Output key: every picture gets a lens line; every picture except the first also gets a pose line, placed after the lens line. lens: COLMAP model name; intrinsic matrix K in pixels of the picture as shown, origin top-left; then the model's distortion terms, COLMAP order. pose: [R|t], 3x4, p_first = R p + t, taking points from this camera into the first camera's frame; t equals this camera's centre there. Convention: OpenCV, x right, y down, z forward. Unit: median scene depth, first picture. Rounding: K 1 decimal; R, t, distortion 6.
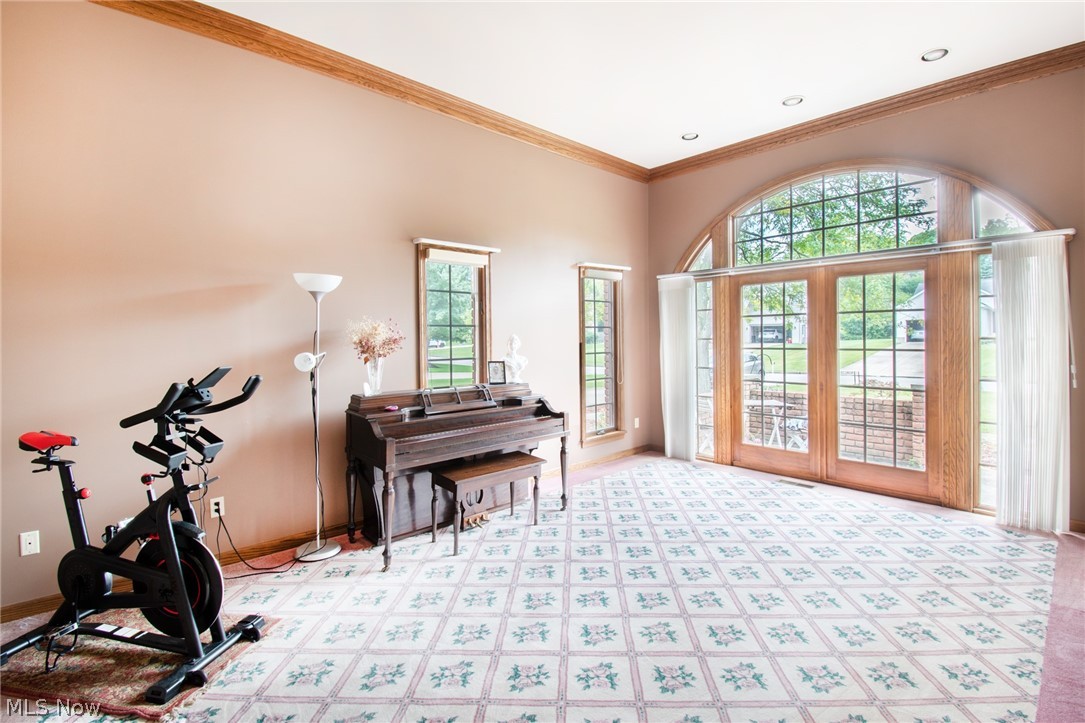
lens RADIAL K [[483.7, 0, 541.8], [0, 483.7, 334.1], [0, 0, 1]] dist [-0.000710, -0.015930]
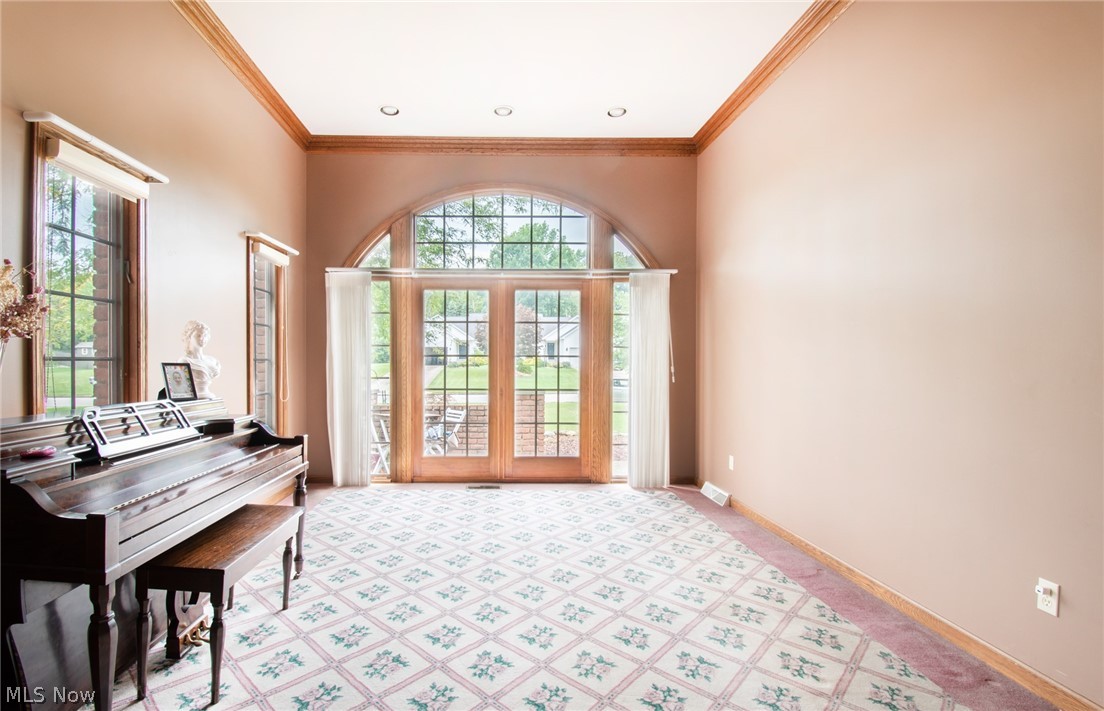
lens RADIAL K [[508.2, 0, 552.0], [0, 508.2, 355.5], [0, 0, 1]] dist [0.001832, -0.020918]
pose [[0.669989, 0.011430, 0.742283, -0.184637], [-0.015815, 0.999874, -0.001123, 0.030091], [-0.742203, -0.010987, 0.670086, 0.179949]]
